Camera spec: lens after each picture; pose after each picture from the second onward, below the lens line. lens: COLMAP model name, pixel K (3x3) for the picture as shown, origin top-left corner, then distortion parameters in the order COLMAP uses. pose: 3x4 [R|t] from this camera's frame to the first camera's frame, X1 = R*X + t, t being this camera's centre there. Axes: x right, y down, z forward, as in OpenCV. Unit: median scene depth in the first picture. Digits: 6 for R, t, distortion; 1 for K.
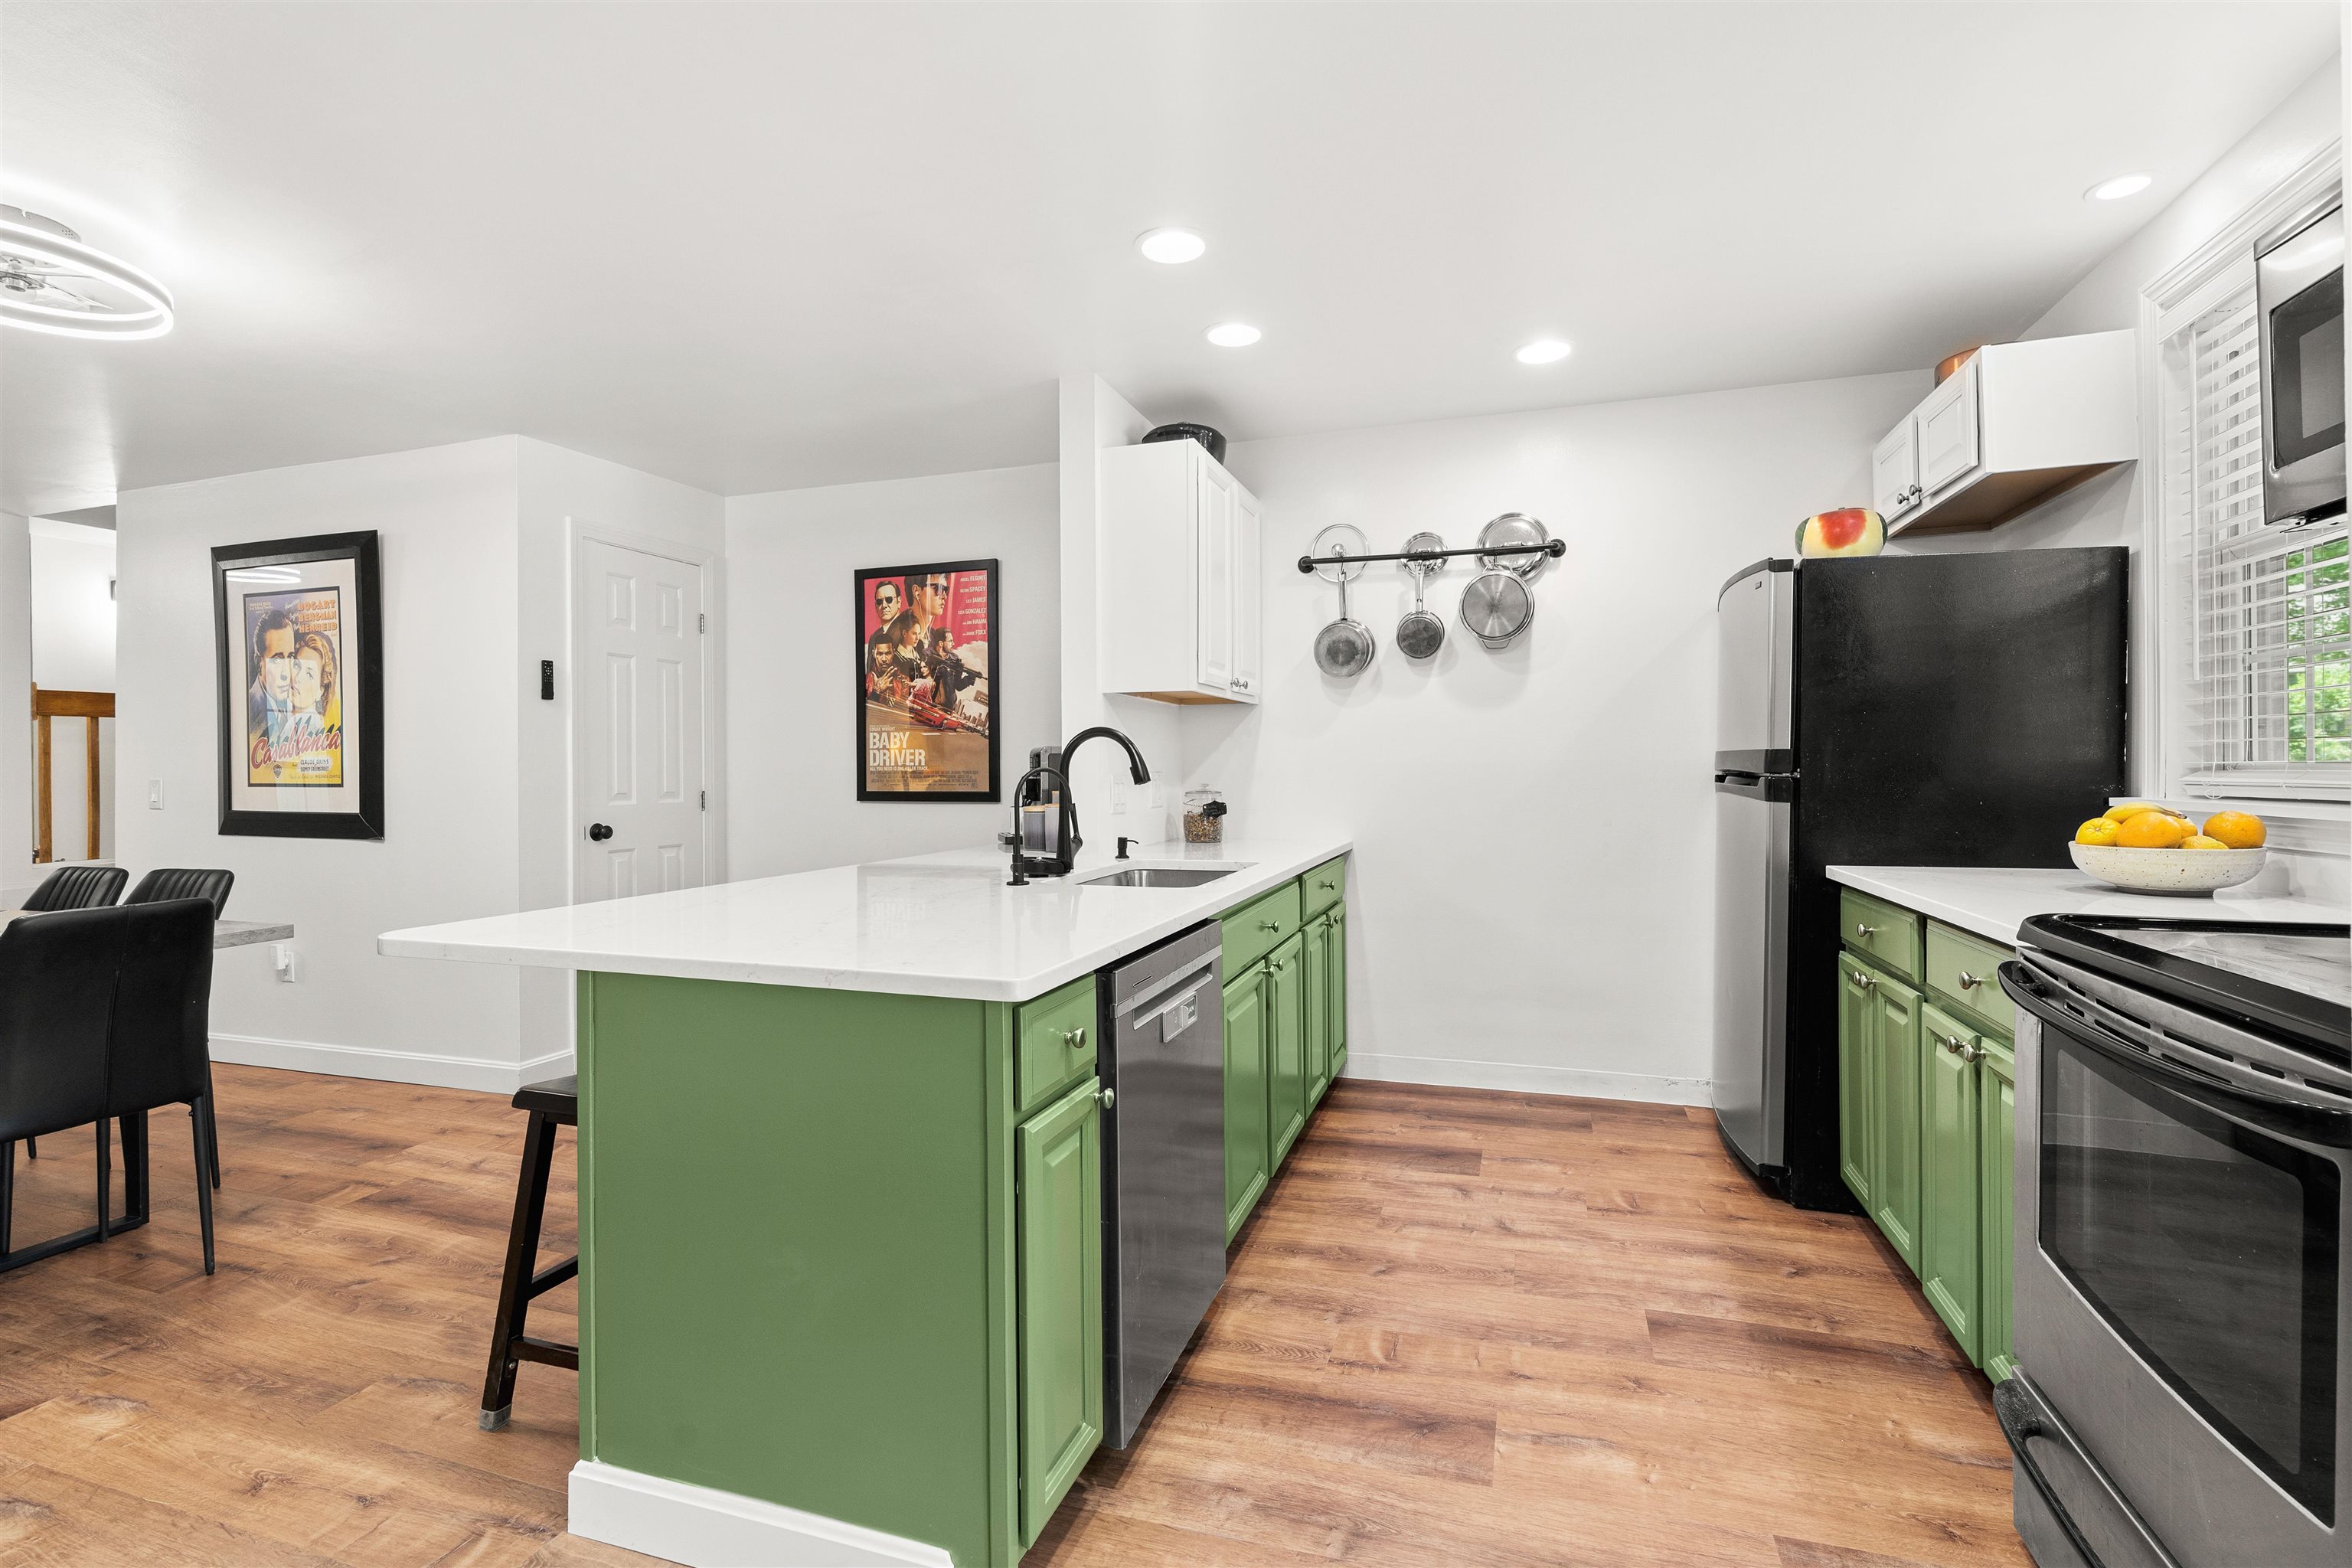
lens RADIAL K [[1070.8, 0, 1187.7], [0, 1070.8, 764.1], [0, 0, 1]] dist [-0.008774, 0.002901]
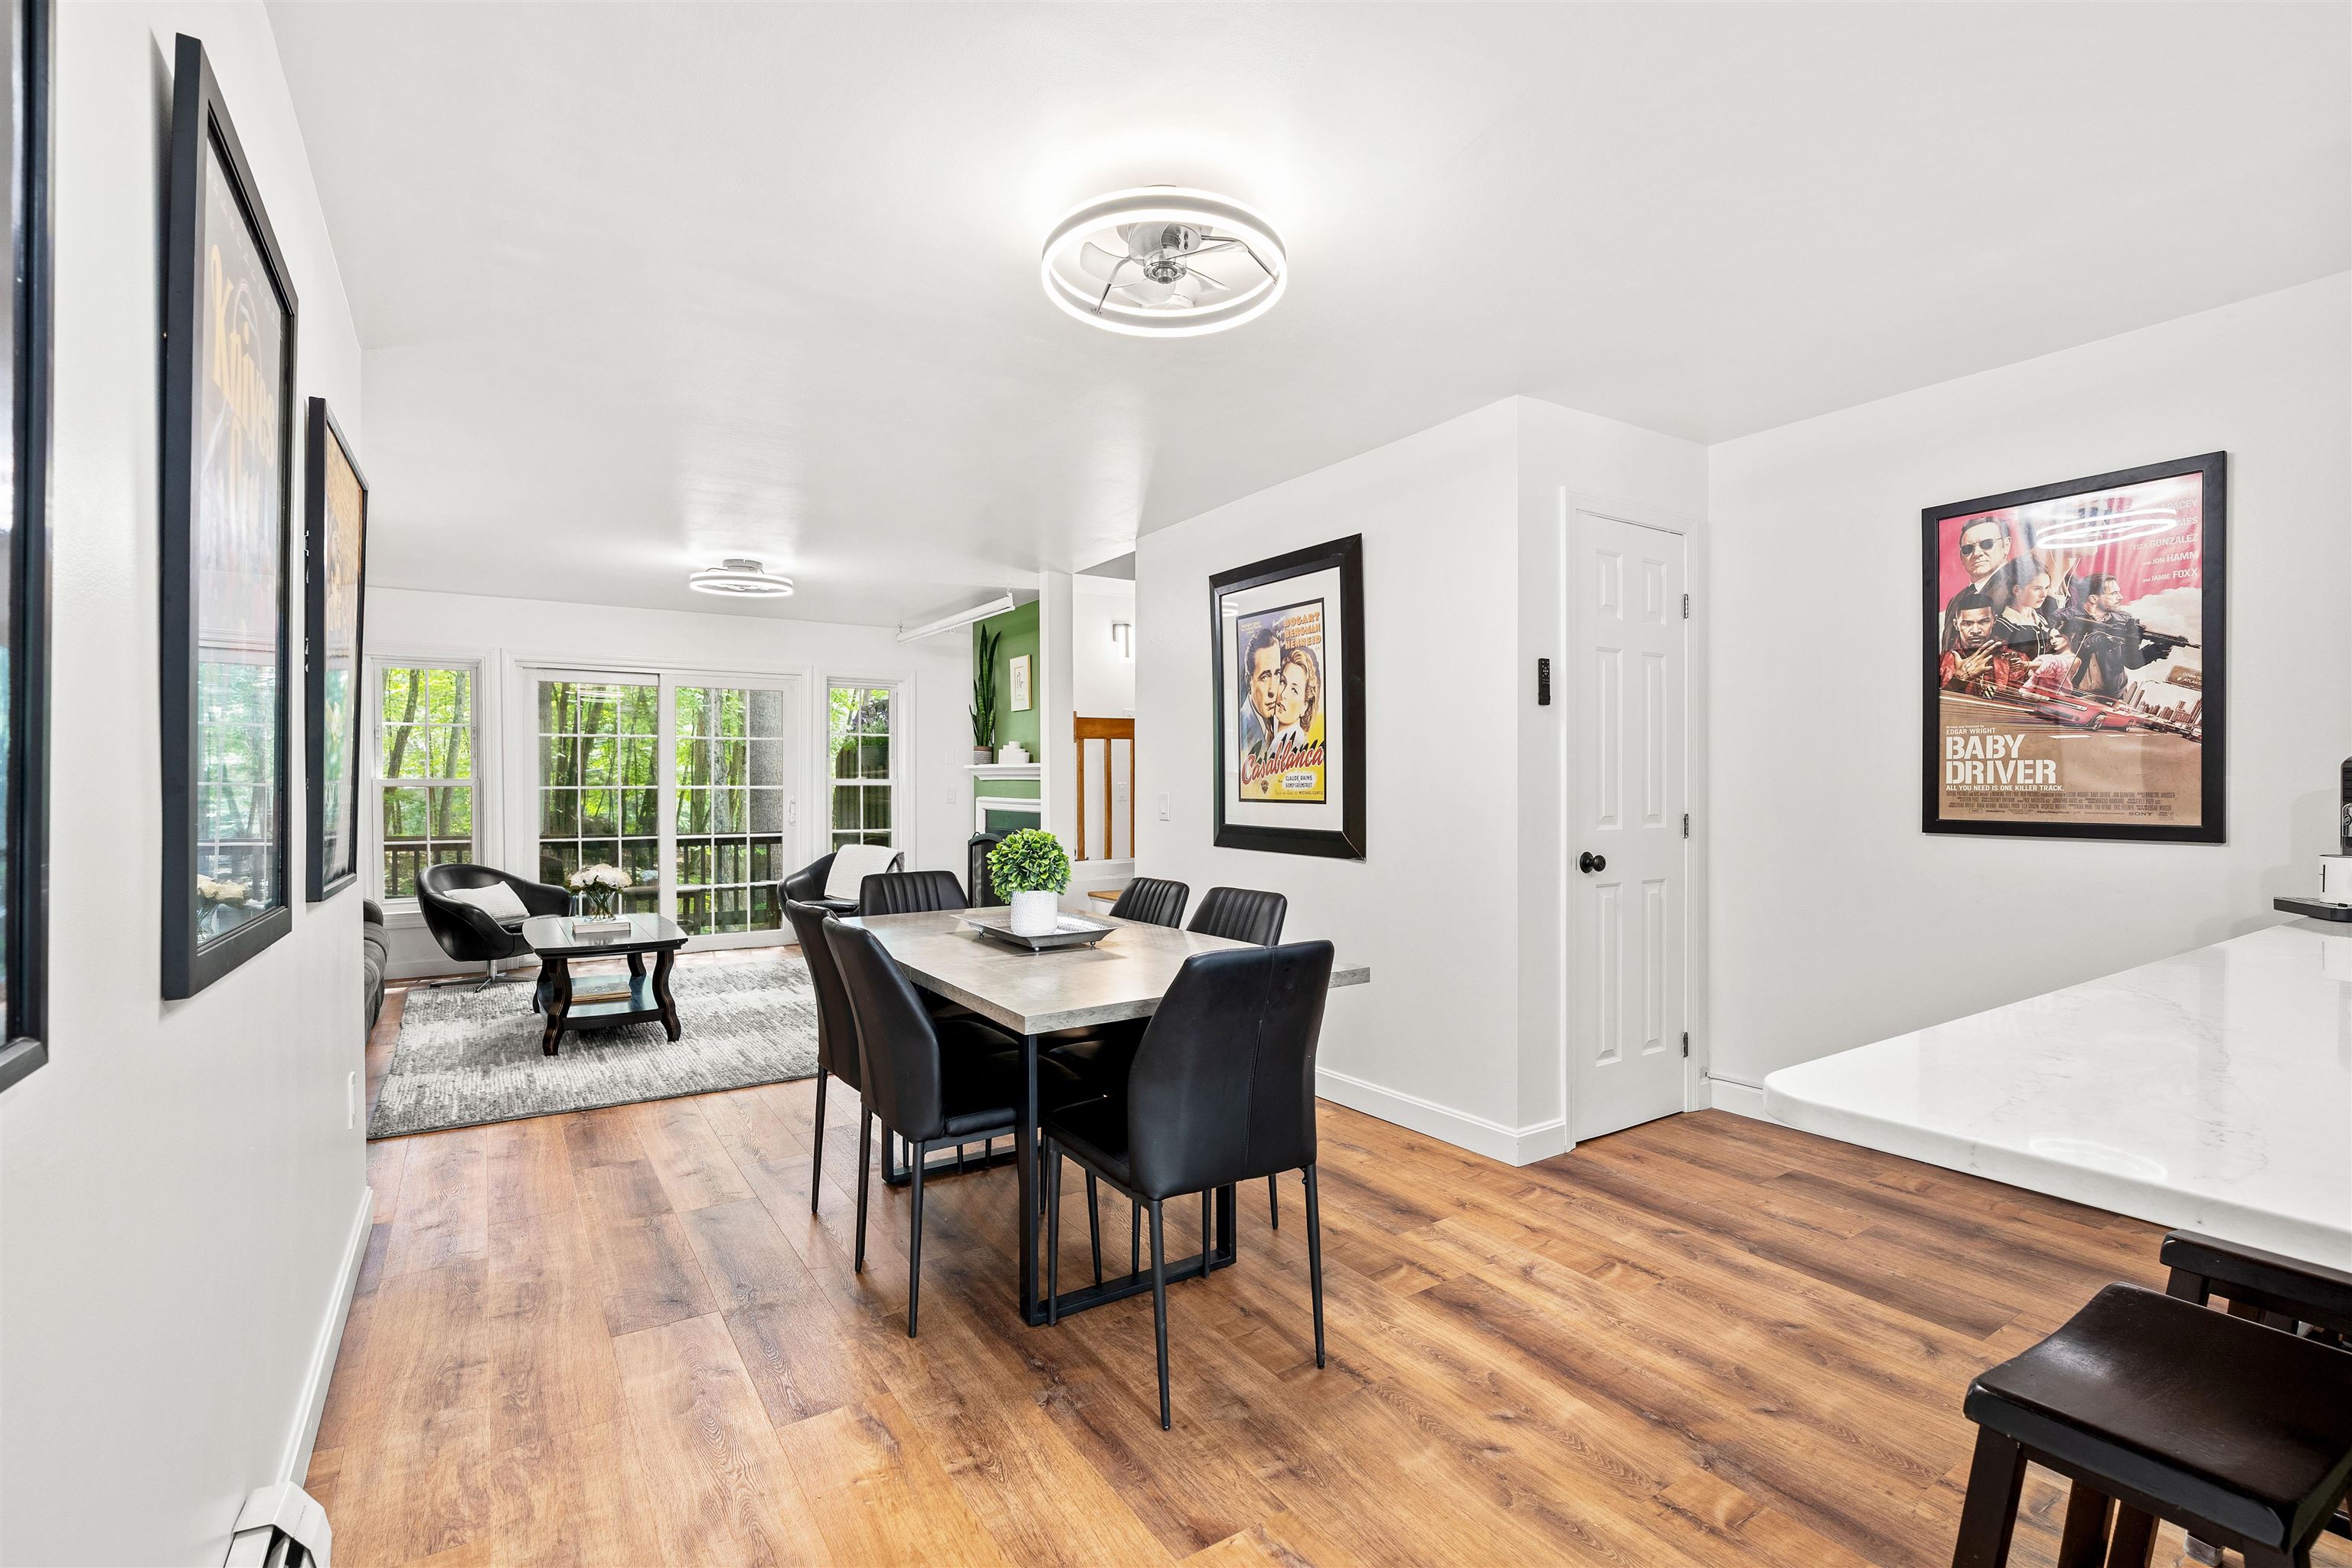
lens RADIAL K [[1070.8, 0, 1184.6], [0, 1070.8, 785.7], [0, 0, 1]] dist [-0.008774, 0.002901]
pose [[0.785466, 0.005460, -0.618880, -0.277992], [0.000501, 0.999955, 0.009457, -0.004474], [0.618904, -0.007738, 0.785428, 0.146092]]
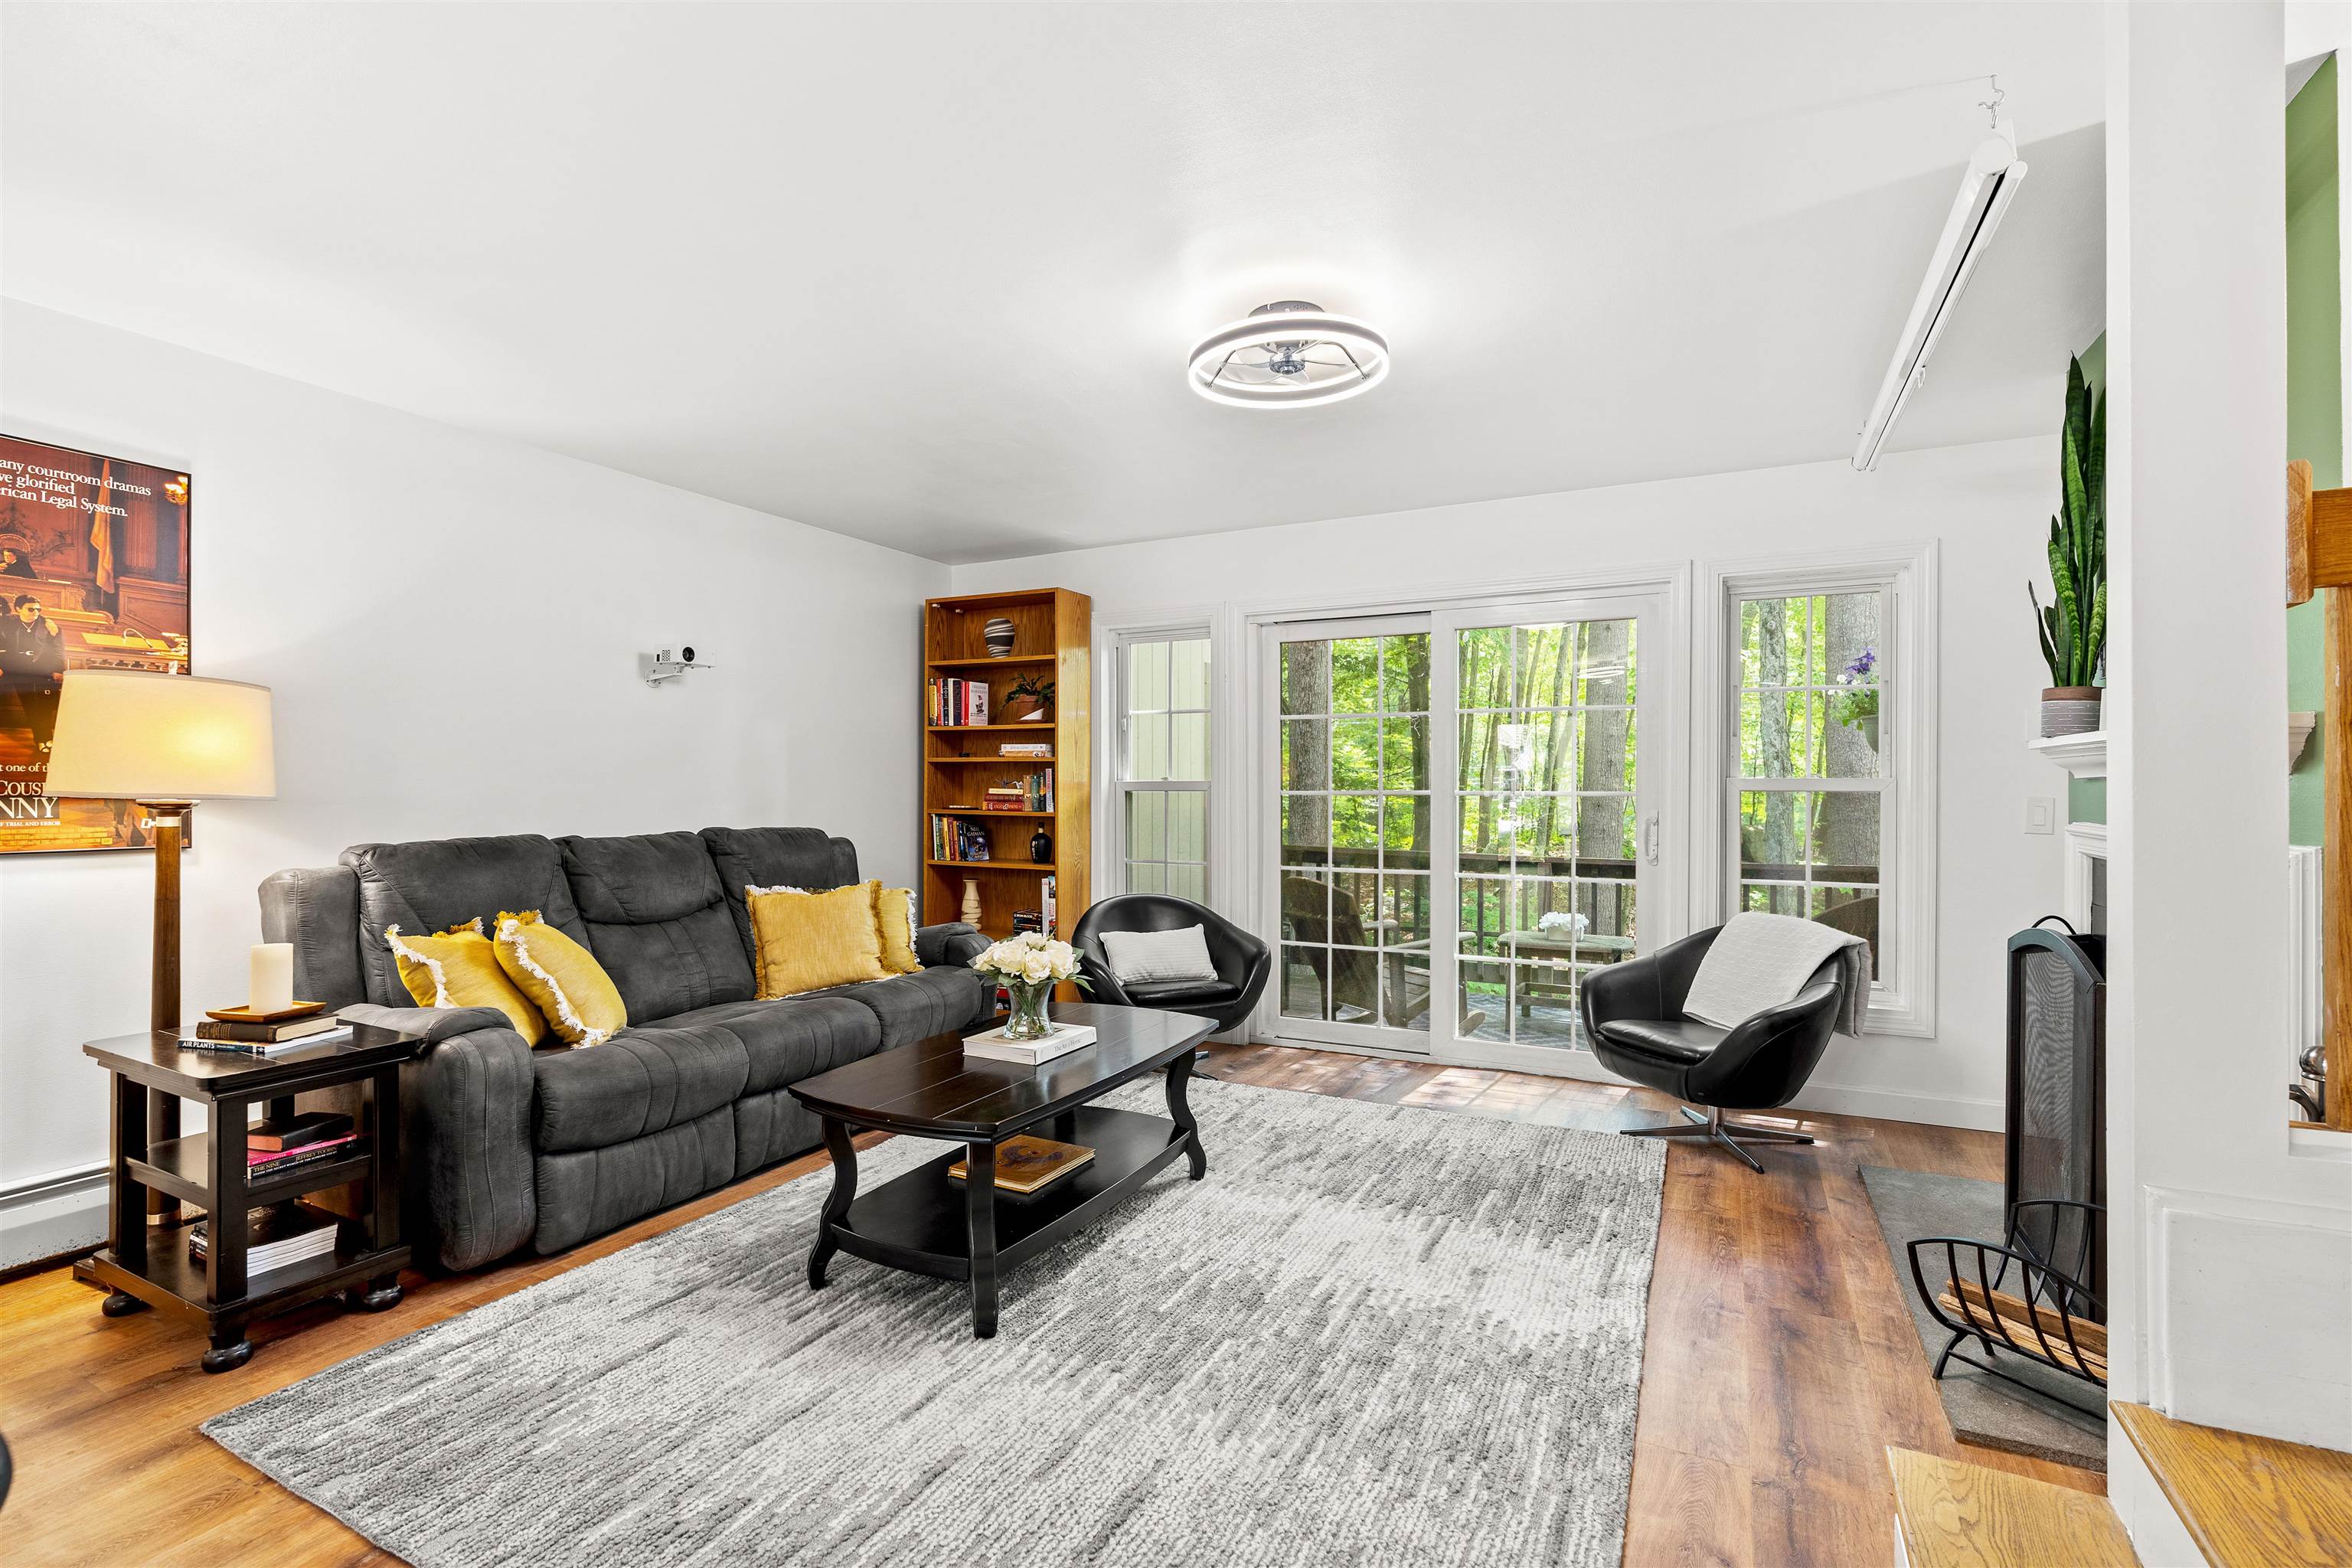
lens RADIAL K [[1070.8, 0, 1186.0], [0, 1070.8, 789.9], [0, 0, 1]] dist [-0.008774, 0.002901]
pose [[-0.150748, 0.006465, -0.988551, -0.913477], [0.003766, 0.999975, 0.005965, 0.003636], [0.988565, -0.002824, -0.150769, 0.899148]]
